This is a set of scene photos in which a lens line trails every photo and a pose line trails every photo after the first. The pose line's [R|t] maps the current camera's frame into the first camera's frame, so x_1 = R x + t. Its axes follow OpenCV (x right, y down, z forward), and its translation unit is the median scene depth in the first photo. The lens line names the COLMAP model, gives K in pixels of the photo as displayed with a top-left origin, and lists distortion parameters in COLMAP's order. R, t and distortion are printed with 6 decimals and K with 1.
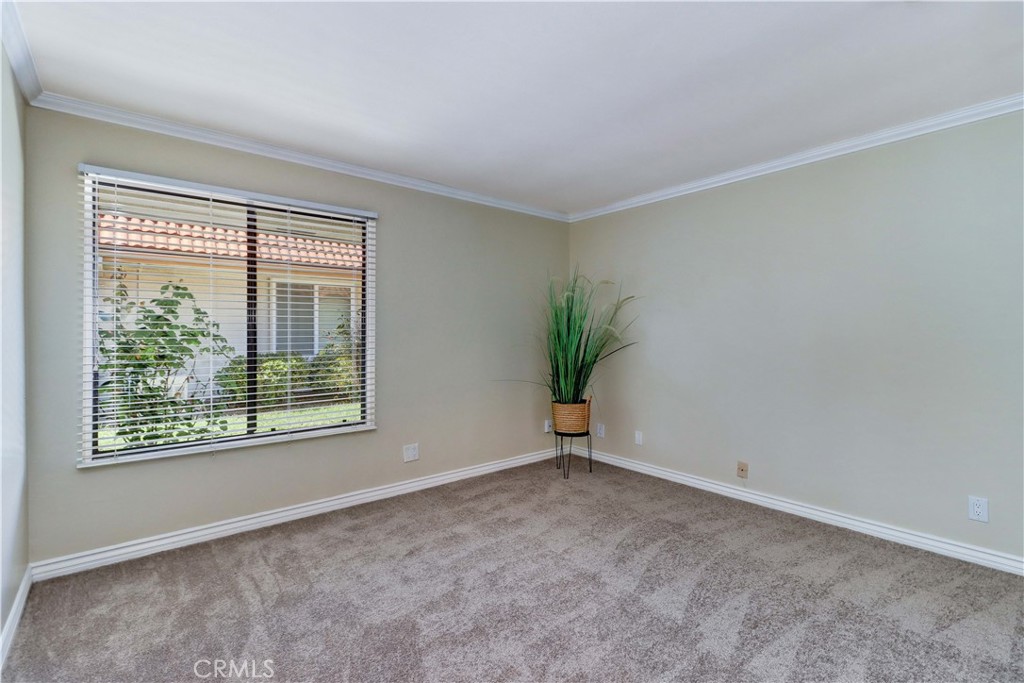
lens RADIAL K [[479.3, 0, 516.4], [0, 479.3, 345.7], [0, 0, 1]] dist [0.017065, -0.009350]
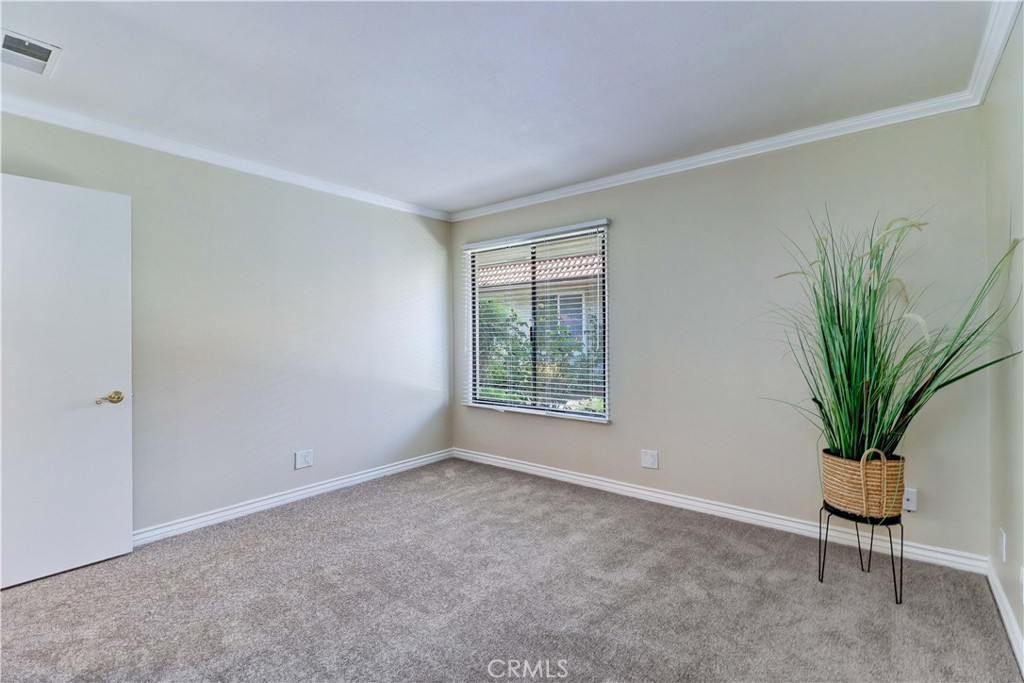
lens RADIAL K [[479.3, 0, 514.9], [0, 479.3, 343.5], [0, 0, 1]] dist [0.017065, -0.009350]
pose [[0.174351, 0.021147, -0.984456, 0.731277], [-0.011821, 0.999742, 0.019381, -0.022353], [0.984613, 0.008258, 0.174556, 0.634090]]
